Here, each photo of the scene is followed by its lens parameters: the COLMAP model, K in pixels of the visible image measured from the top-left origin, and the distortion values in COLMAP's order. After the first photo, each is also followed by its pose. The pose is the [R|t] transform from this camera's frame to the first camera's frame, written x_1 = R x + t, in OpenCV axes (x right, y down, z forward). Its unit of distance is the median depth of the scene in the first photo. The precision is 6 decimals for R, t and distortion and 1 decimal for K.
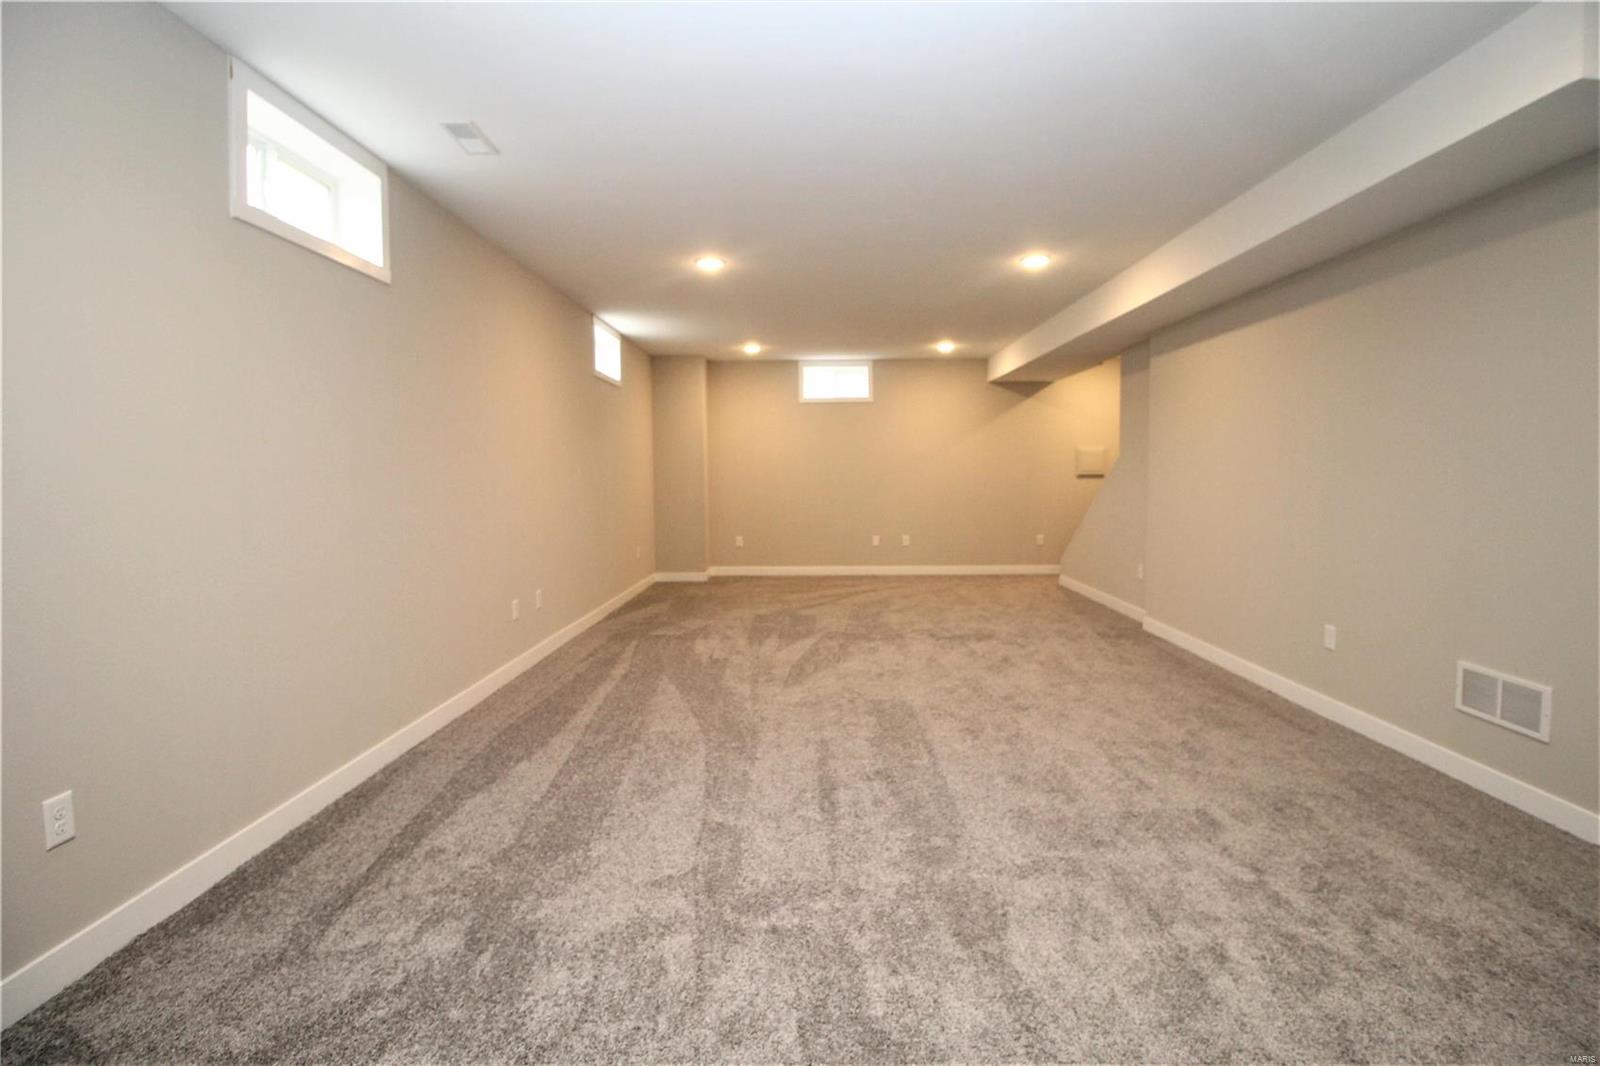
lens RADIAL K [[751.9, 0, 804.7], [0, 751.9, 510.7], [0, 0, 1]] dist [0.001617, -0.014093]
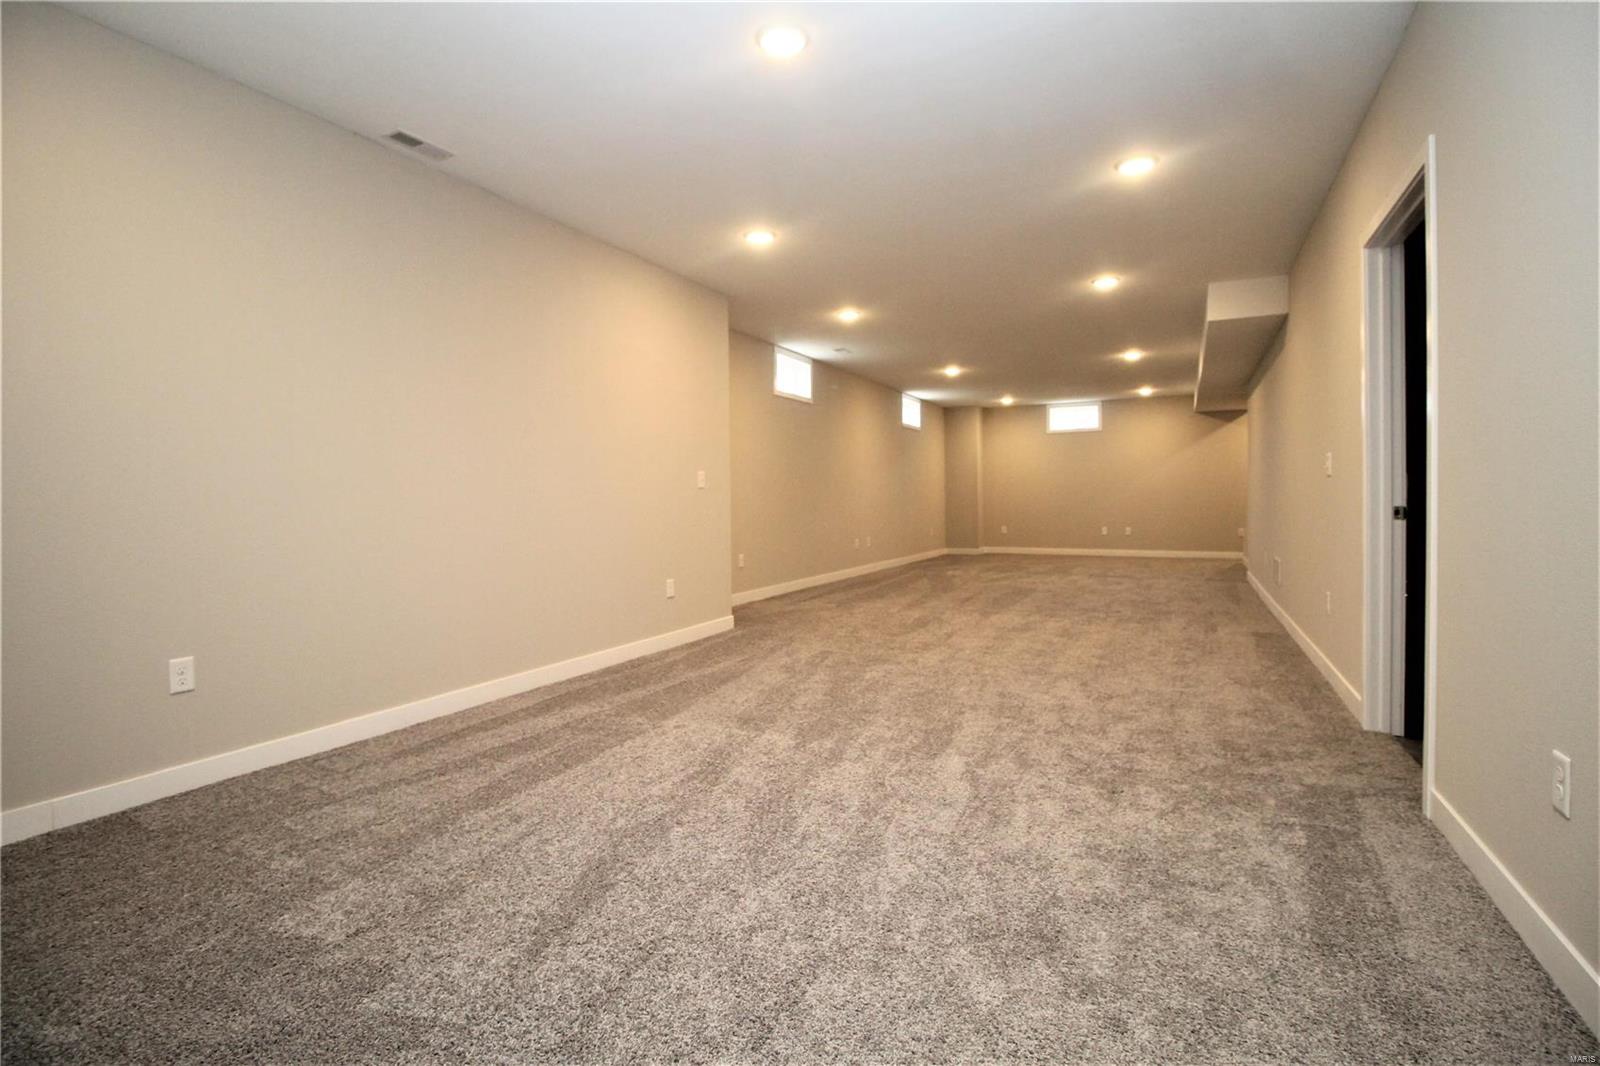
lens RADIAL K [[751.9, 0, 804.7], [0, 751.9, 510.7], [0, 0, 1]] dist [0.001617, -0.014093]
pose [[0.900557, 0.000970, -0.434737, 0.209240], [-0.014358, 0.999518, -0.027512, 0.051509], [0.434501, 0.031019, 0.900137, -0.507415]]
